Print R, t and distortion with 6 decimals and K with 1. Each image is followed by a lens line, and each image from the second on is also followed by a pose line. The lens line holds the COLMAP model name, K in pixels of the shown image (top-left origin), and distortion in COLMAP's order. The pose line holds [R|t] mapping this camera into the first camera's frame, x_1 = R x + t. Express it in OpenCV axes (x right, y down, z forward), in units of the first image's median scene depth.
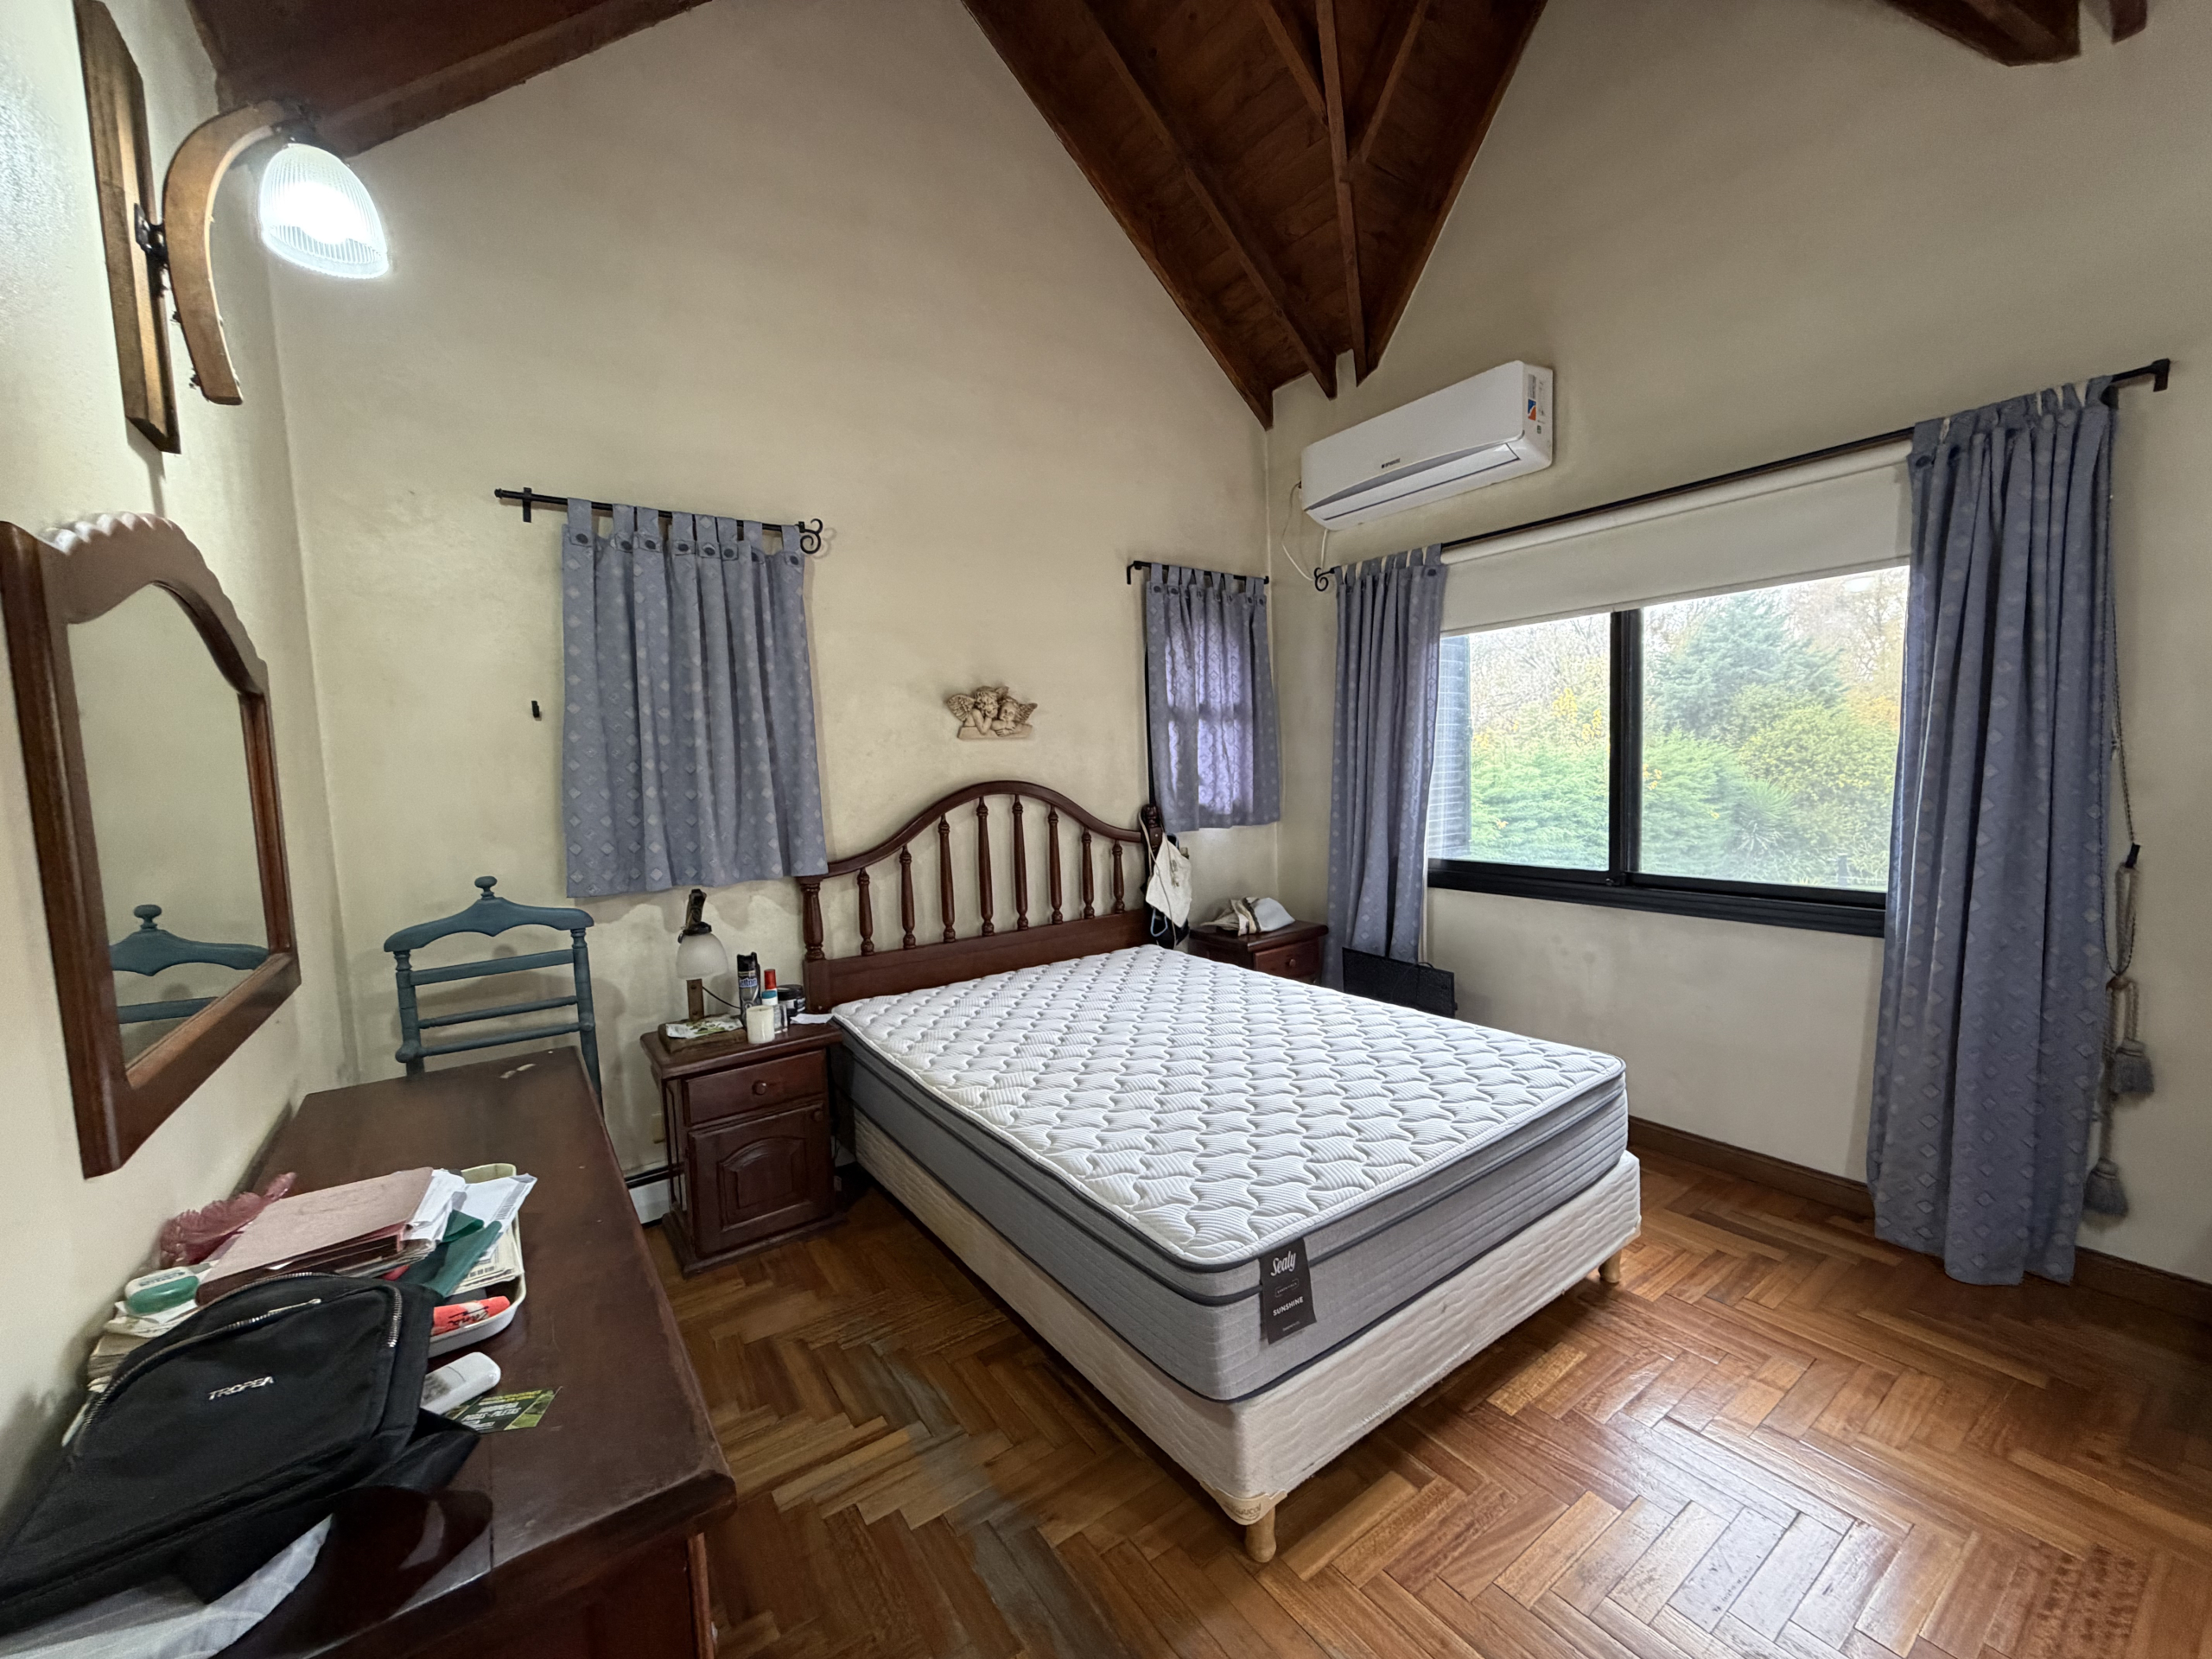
lens RADIAL K [[881.2, 0, 1104.7], [0, 881.2, 836.2], [0, 0, 1]] dist [-0.001361, 0.000142]
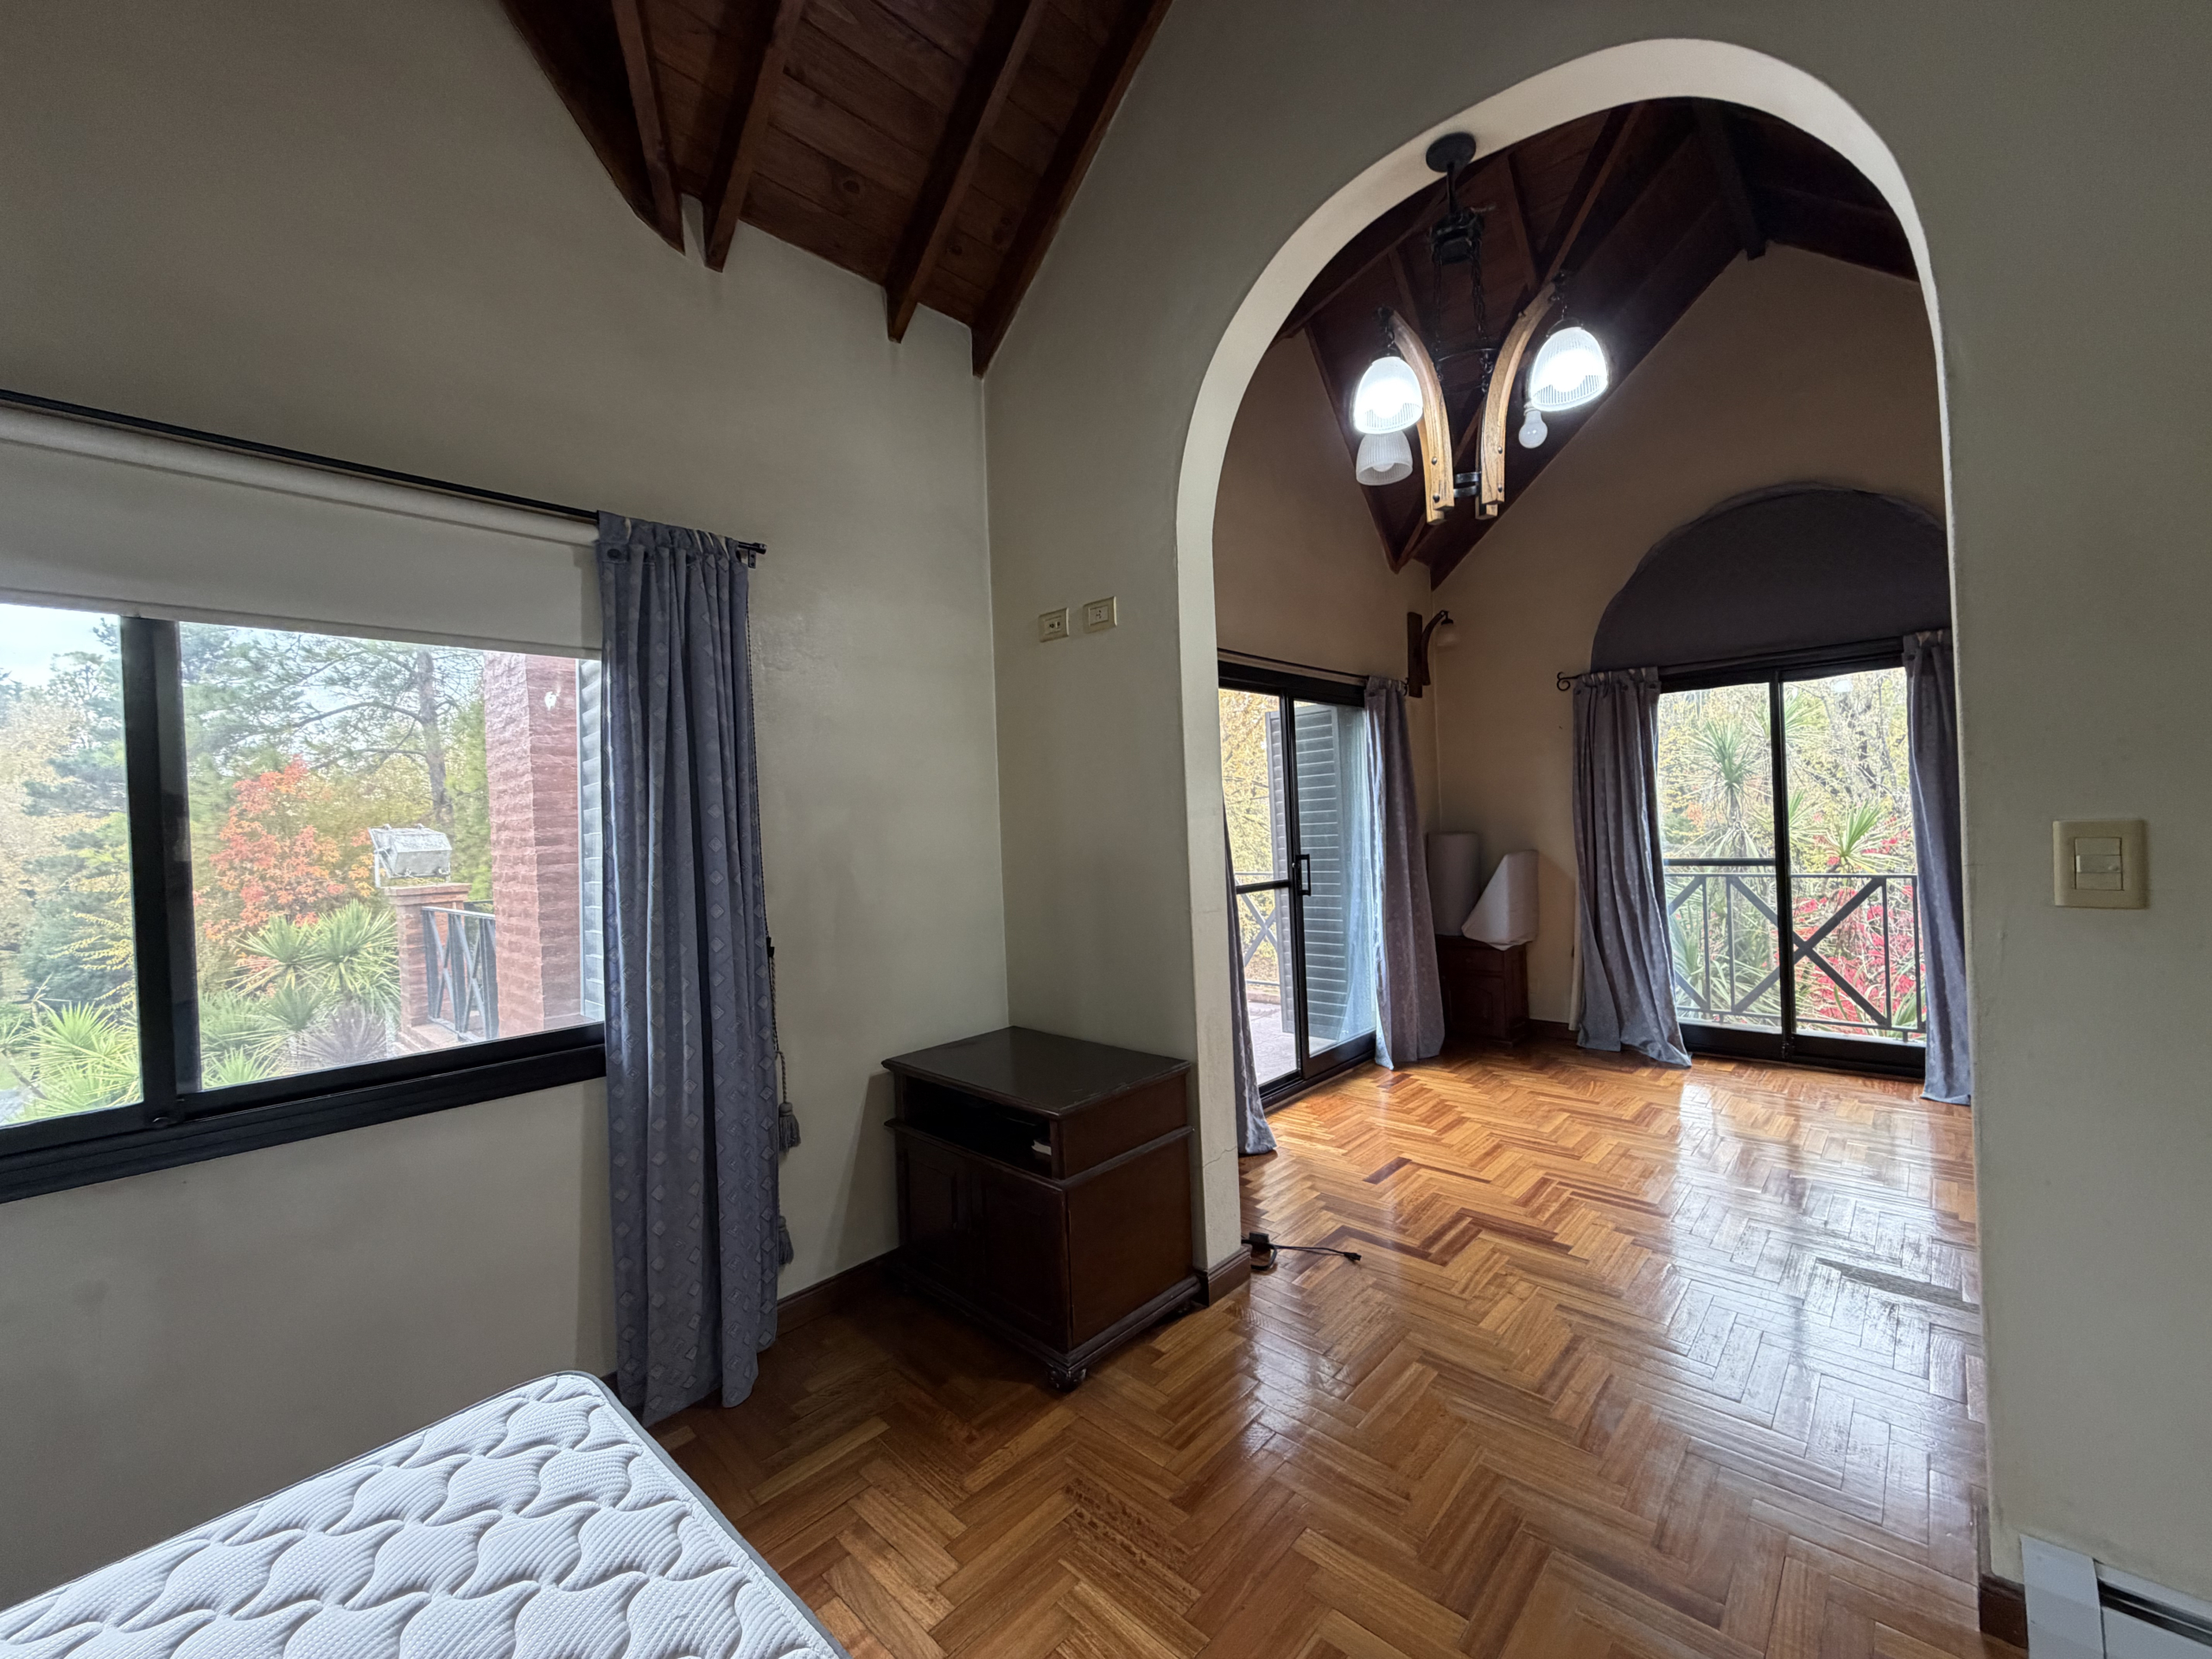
lens RADIAL K [[881.2, 0, 1111.8], [0, 881.2, 829.5], [0, 0, 1]] dist [-0.001361, 0.000142]
pose [[-0.197098, 0.042965, 0.979442, -0.079825], [0.133976, 0.990847, -0.016504, -0.047781], [-0.971186, 0.127969, -0.201050, 0.697230]]
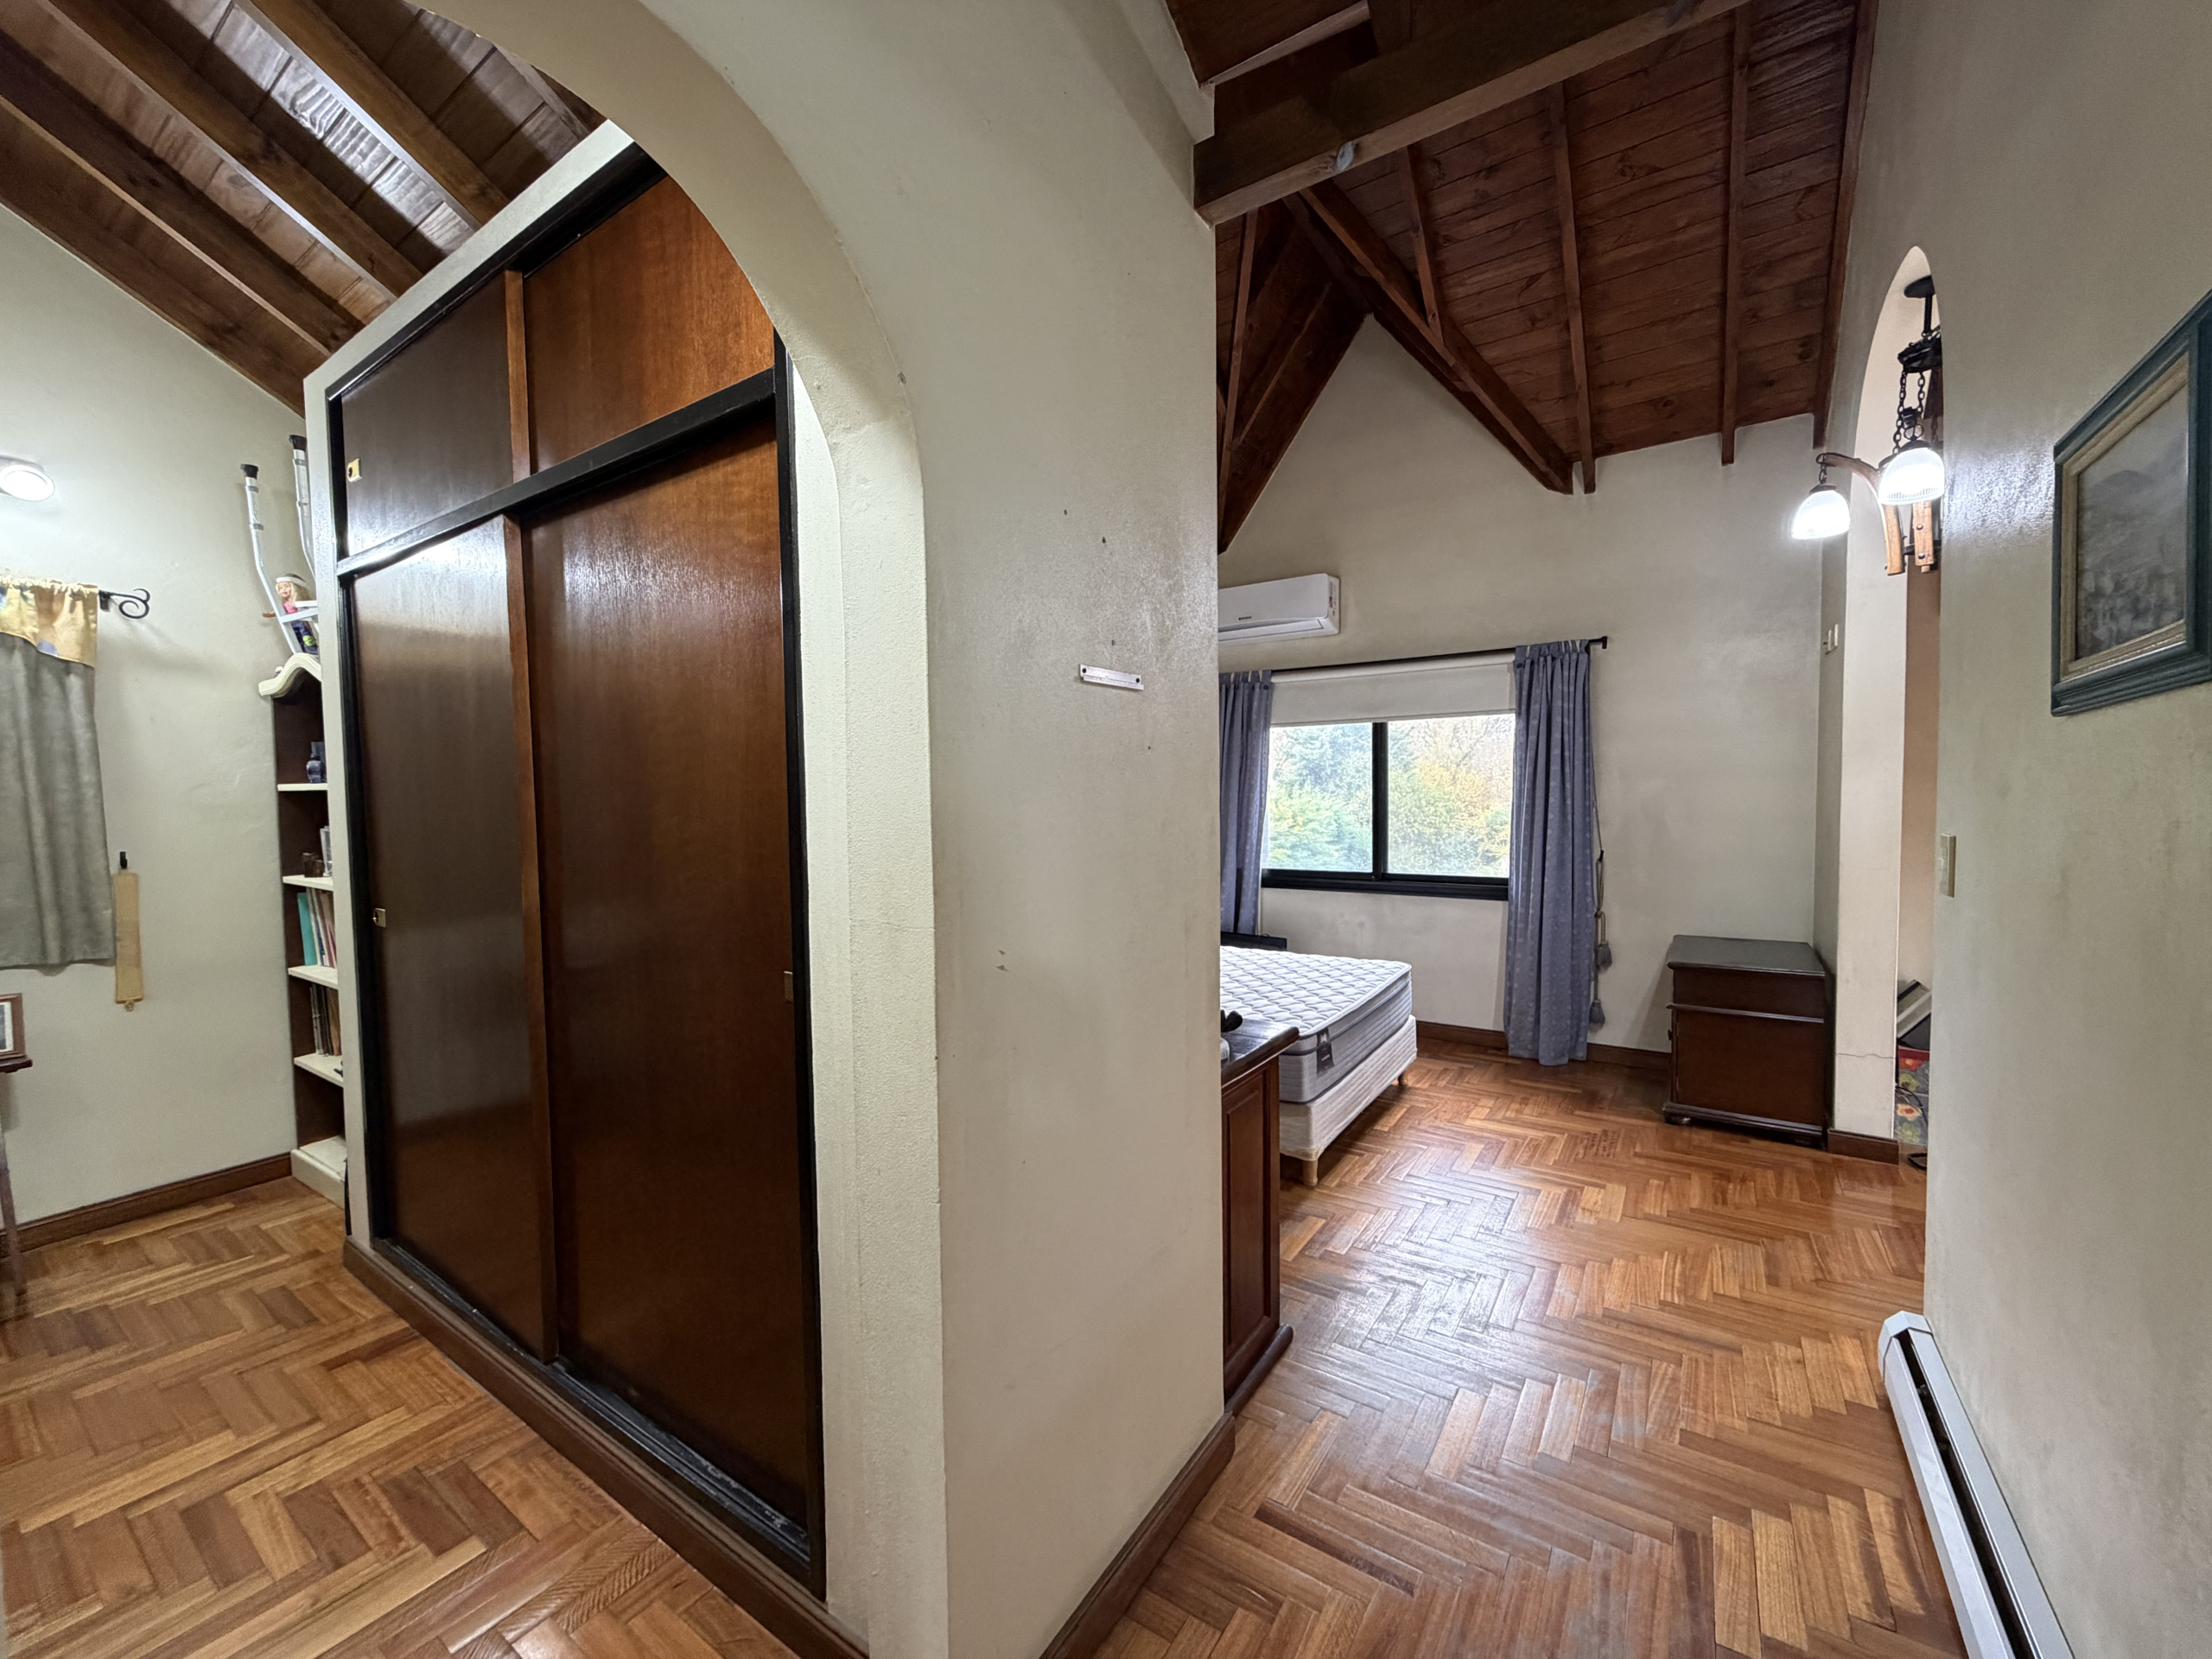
lens RADIAL K [[881.2, 0, 1103.5], [0, 881.2, 838.2], [0, 0, 1]] dist [-0.001361, 0.000142]
pose [[0.933464, 0.008912, 0.358561, -0.698604], [0.007149, 0.999030, -0.043442, 0.058780], [-0.358601, 0.043115, 0.932495, -0.541950]]
